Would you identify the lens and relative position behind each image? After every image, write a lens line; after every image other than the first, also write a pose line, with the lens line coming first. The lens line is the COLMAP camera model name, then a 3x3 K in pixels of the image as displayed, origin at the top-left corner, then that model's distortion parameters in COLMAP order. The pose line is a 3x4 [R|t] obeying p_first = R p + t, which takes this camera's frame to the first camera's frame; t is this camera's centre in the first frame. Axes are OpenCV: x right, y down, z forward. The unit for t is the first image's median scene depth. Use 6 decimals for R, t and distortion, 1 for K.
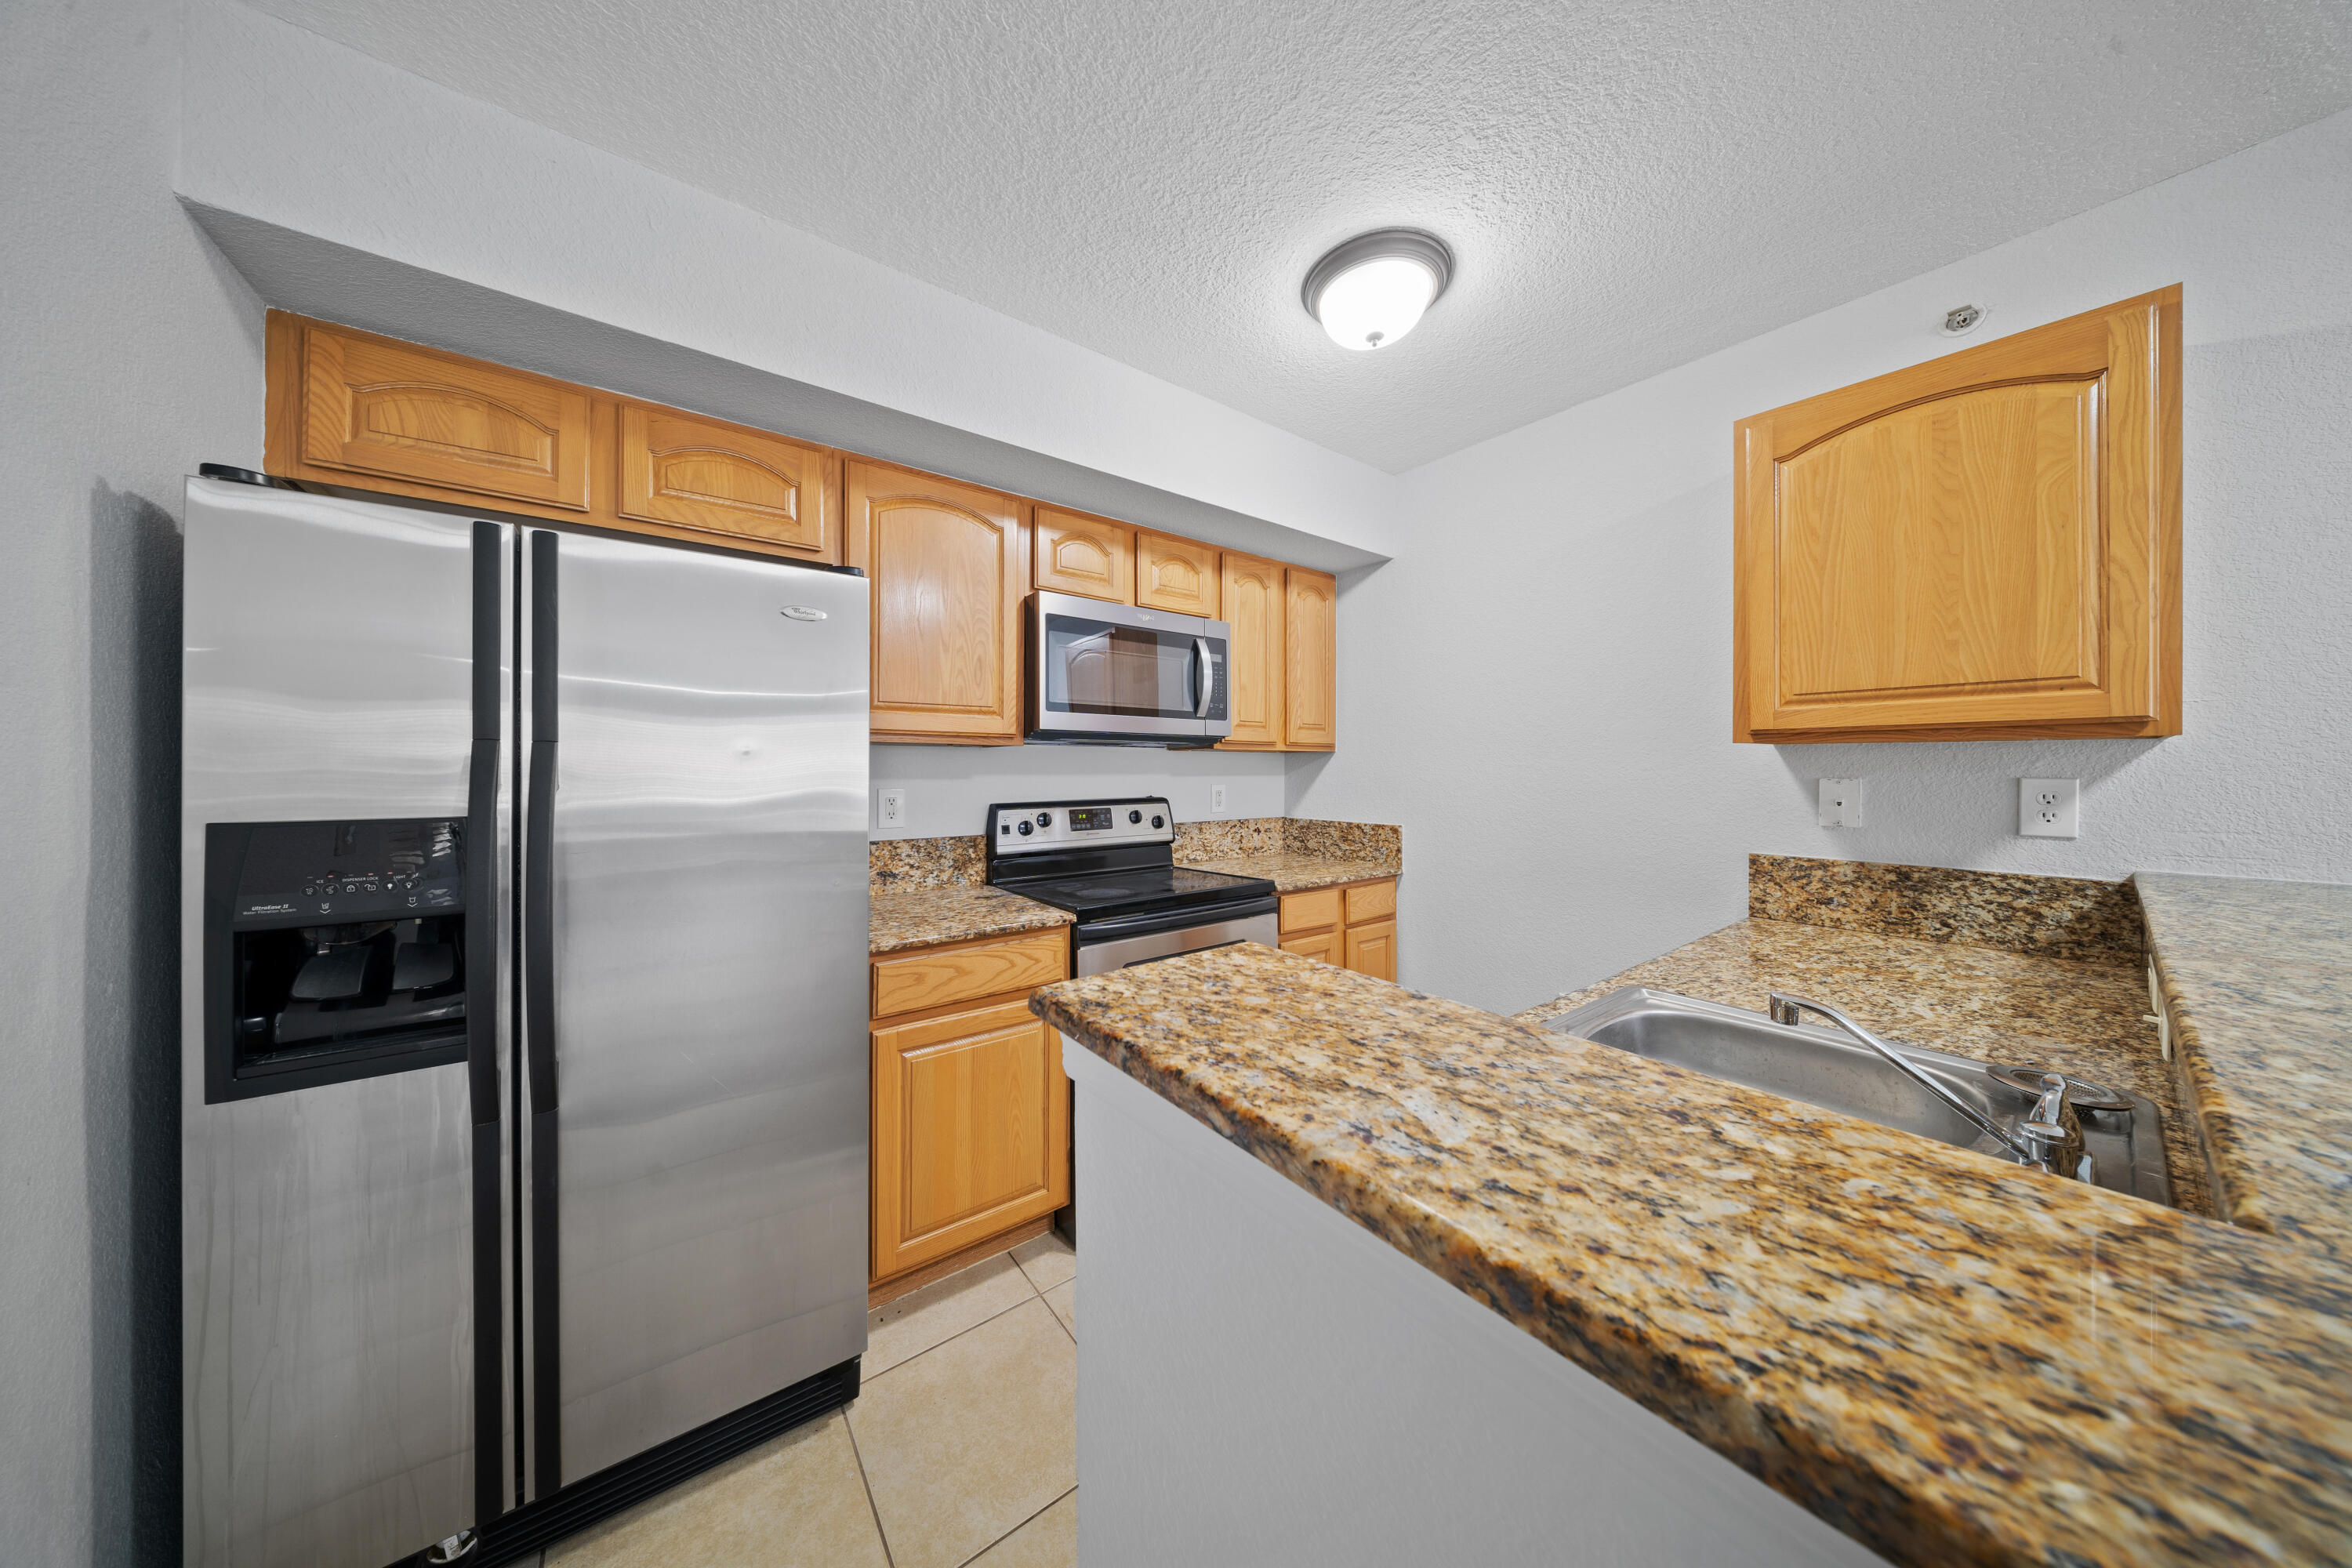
lens RADIAL K [[694.8, 0, 1172.4], [0, 694.8, 772.3], [0, 0, 1]] dist [0.003455, -0.001916]
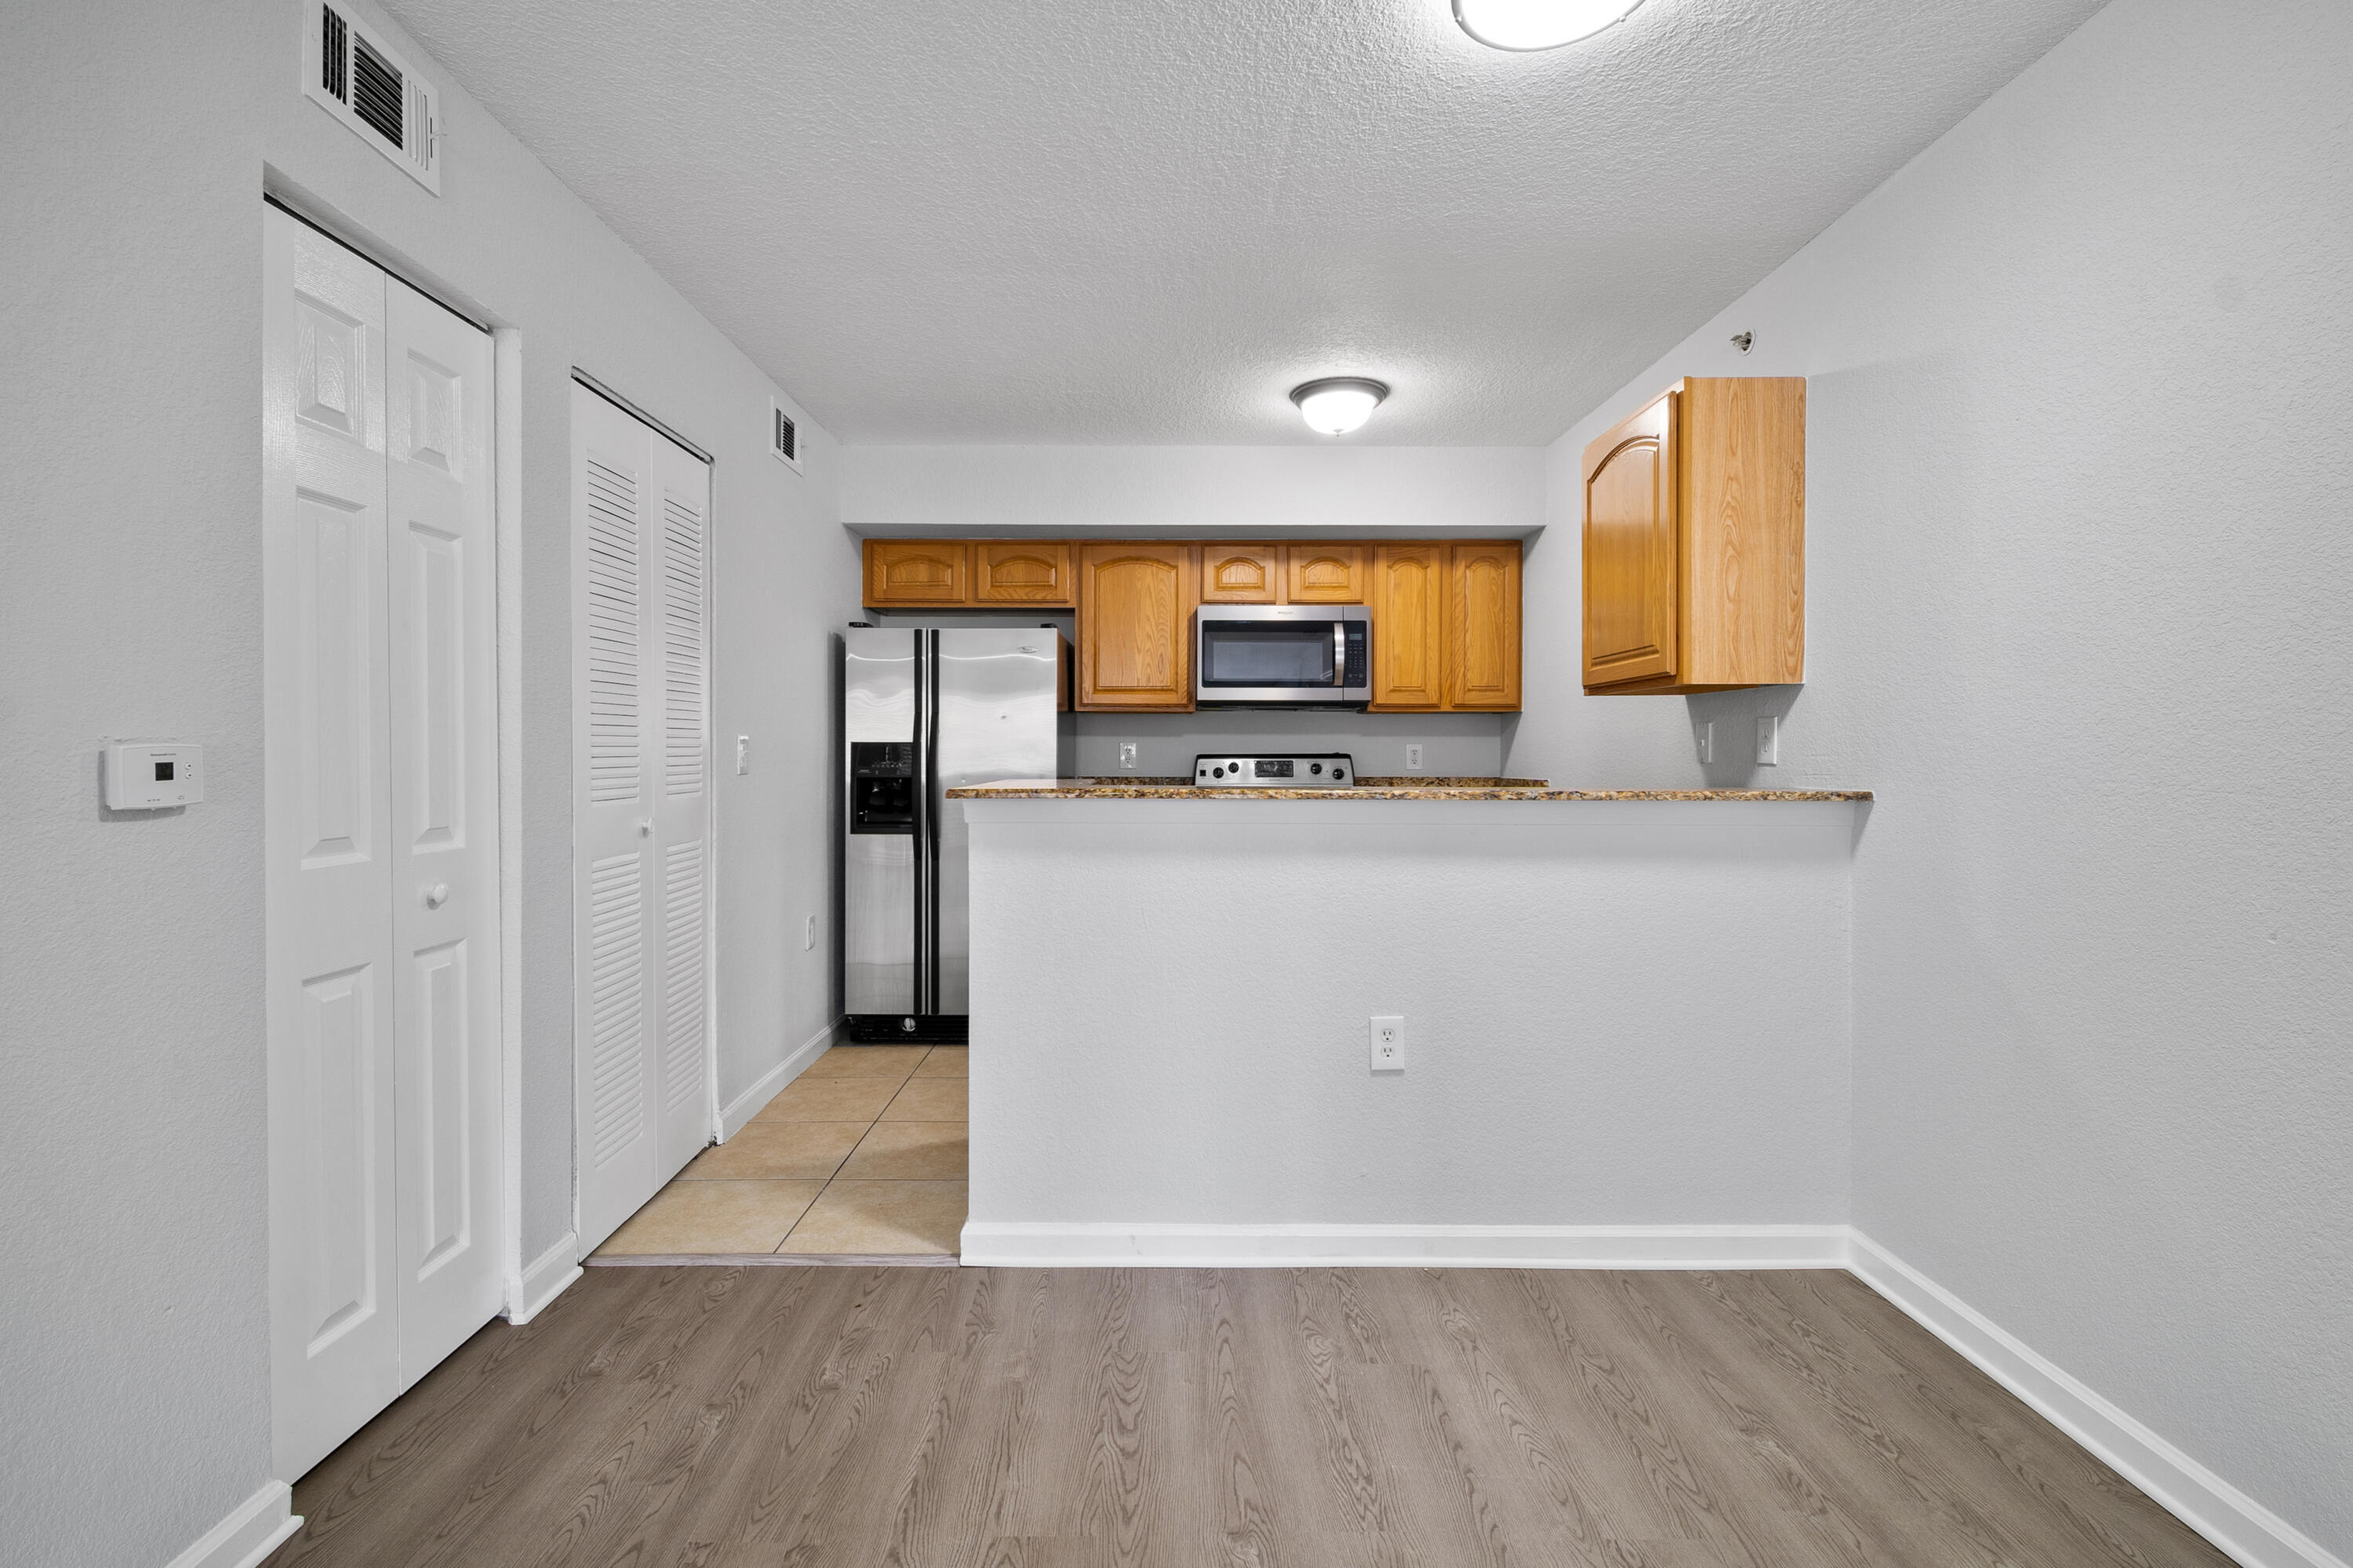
lens RADIAL K [[1072.1, 0, 1163.5], [0, 1072.1, 760.5], [0, 0, 1]] dist [0.012686, -0.004029]
pose [[0.803371, 0.002990, -0.595471, 1.225878], [-0.003380, 0.999994, 0.000461, 0.072064], [0.595469, 0.001642, 0.803377, -0.960919]]
